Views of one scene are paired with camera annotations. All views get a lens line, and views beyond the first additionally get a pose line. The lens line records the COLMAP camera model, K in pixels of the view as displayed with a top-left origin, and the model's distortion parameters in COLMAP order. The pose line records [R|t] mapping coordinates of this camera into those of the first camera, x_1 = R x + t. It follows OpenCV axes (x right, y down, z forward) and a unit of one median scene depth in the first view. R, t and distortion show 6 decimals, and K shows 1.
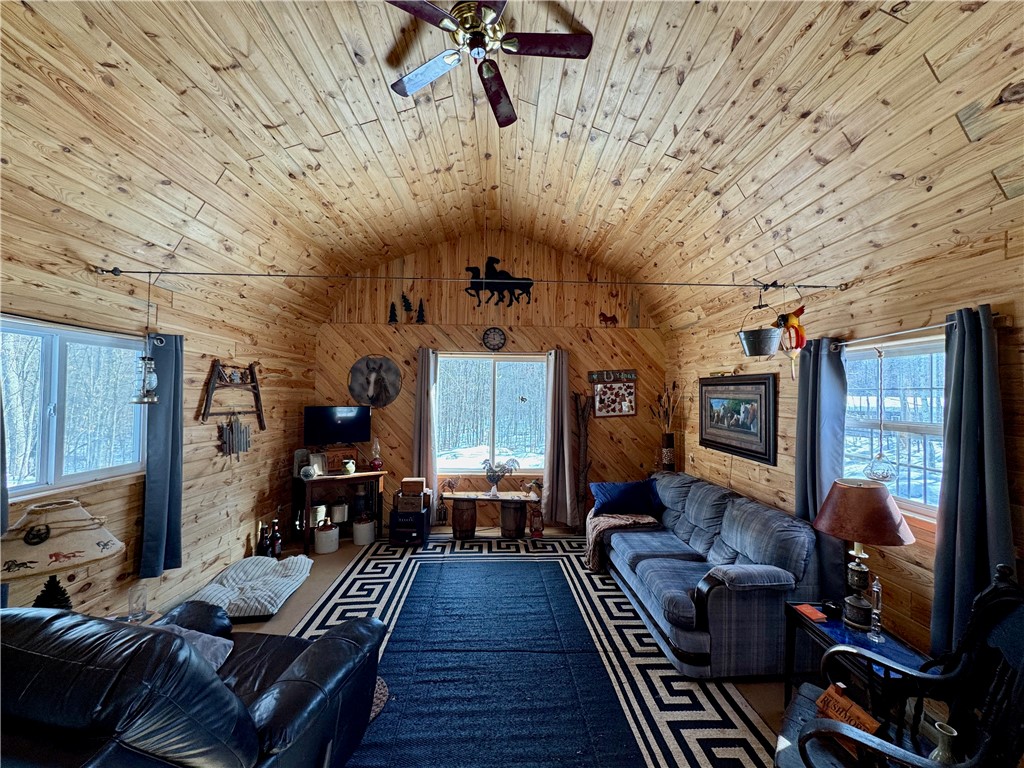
lens RADIAL K [[406.8, 0, 513.7], [0, 406.8, 386.3], [0, 0, 1]] dist [-0.001410, -0.000032]
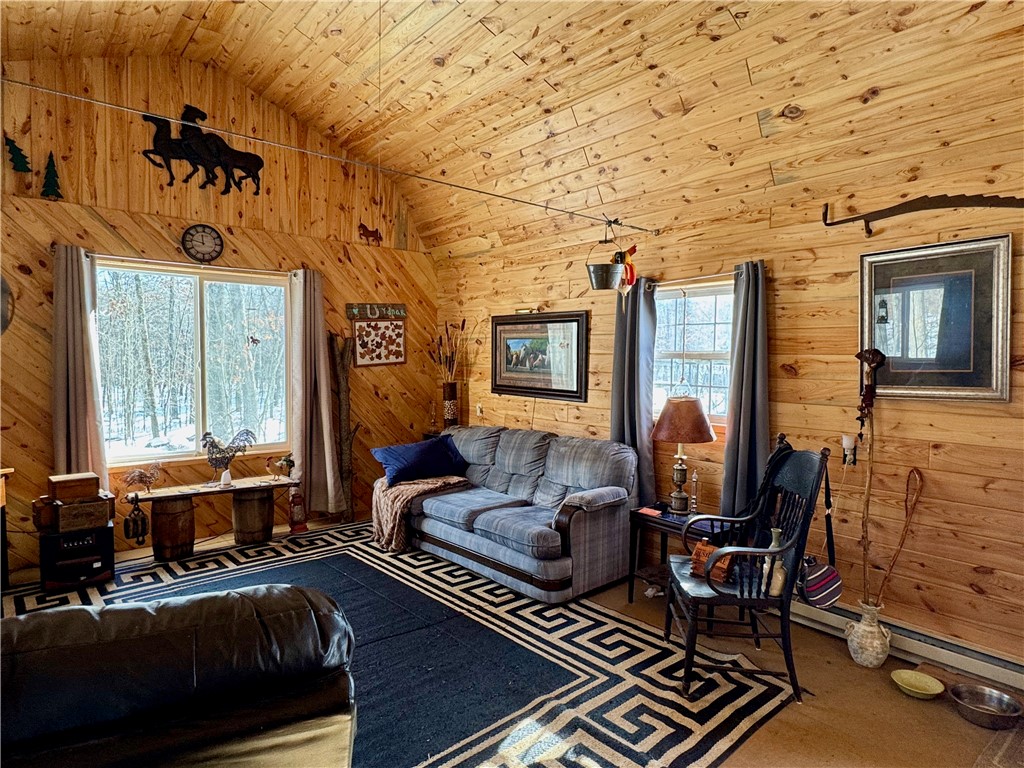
lens RADIAL K [[594.2, 0, 516.1], [0, 594.2, 387.9], [0, 0, 1]] dist [-0.001609, 0.001523]
pose [[0.780082, -0.036774, 0.624596, -0.376130], [-0.013441, 0.997056, 0.075491, 0.044986], [-0.625533, -0.067285, 0.777291, -0.039224]]
